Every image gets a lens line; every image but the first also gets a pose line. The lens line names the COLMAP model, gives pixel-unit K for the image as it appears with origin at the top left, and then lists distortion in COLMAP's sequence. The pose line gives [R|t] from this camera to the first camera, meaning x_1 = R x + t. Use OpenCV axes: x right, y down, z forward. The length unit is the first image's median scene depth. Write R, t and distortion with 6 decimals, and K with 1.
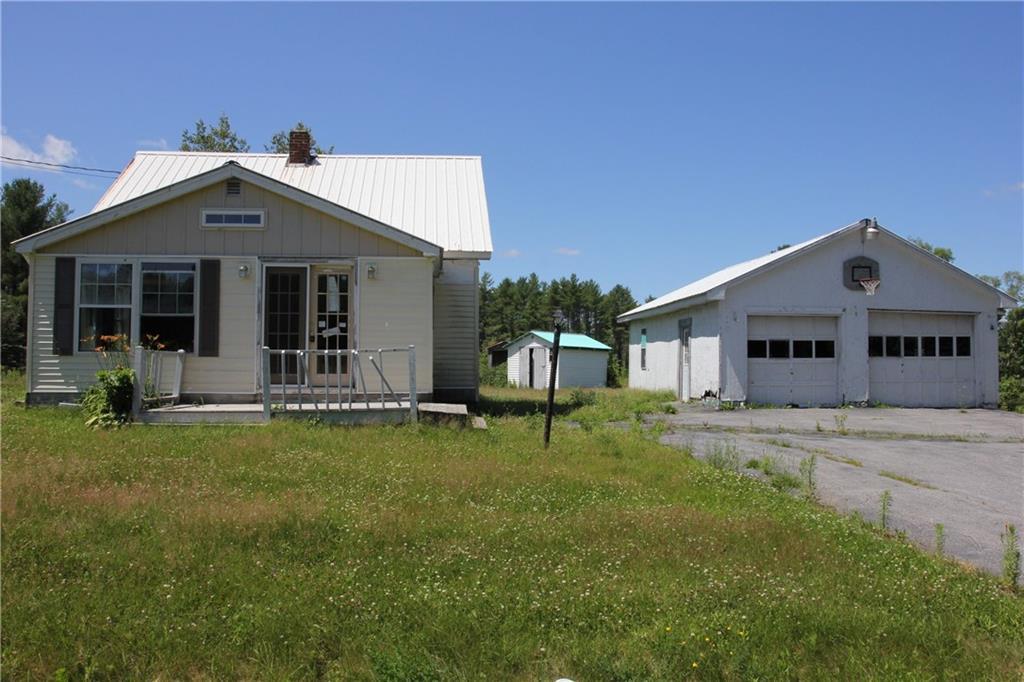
lens RADIAL K [[783.7, 0, 512.0], [0, 783.7, 341.0], [0, 0, 1]] dist [-0.099182, 0.046508]
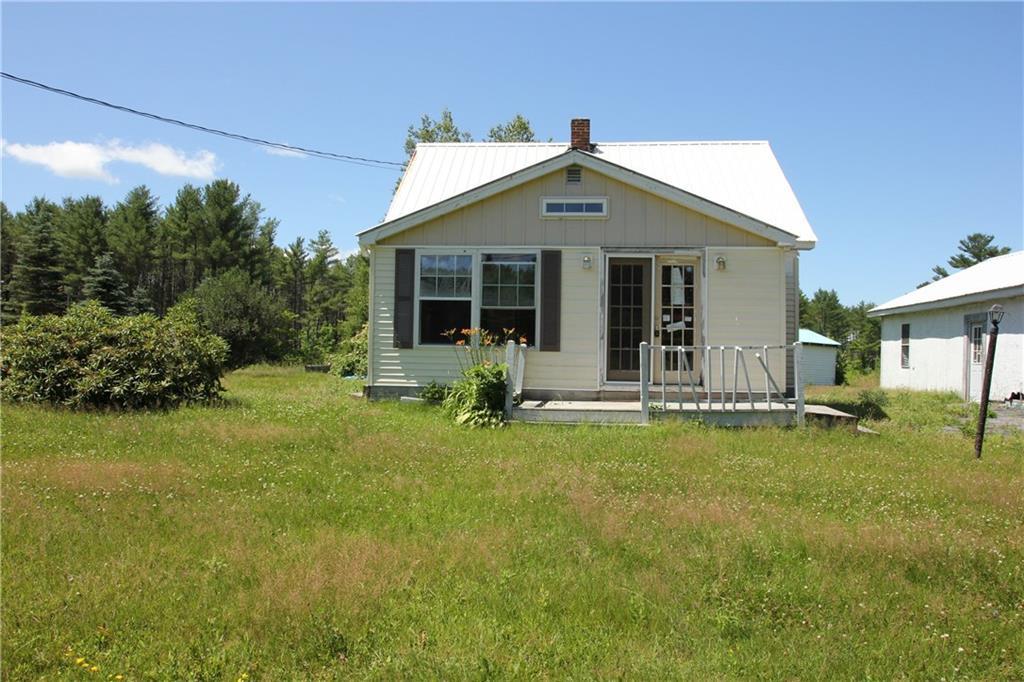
lens RADIAL K [[783.7, 0, 512.0], [0, 783.7, 341.0], [0, 0, 1]] dist [-0.099182, 0.046508]
pose [[0.982546, 0.008839, -0.185809, -0.254980], [-0.007212, 0.999930, 0.009427, -0.001356], [0.185880, -0.007923, 0.982541, 0.033216]]
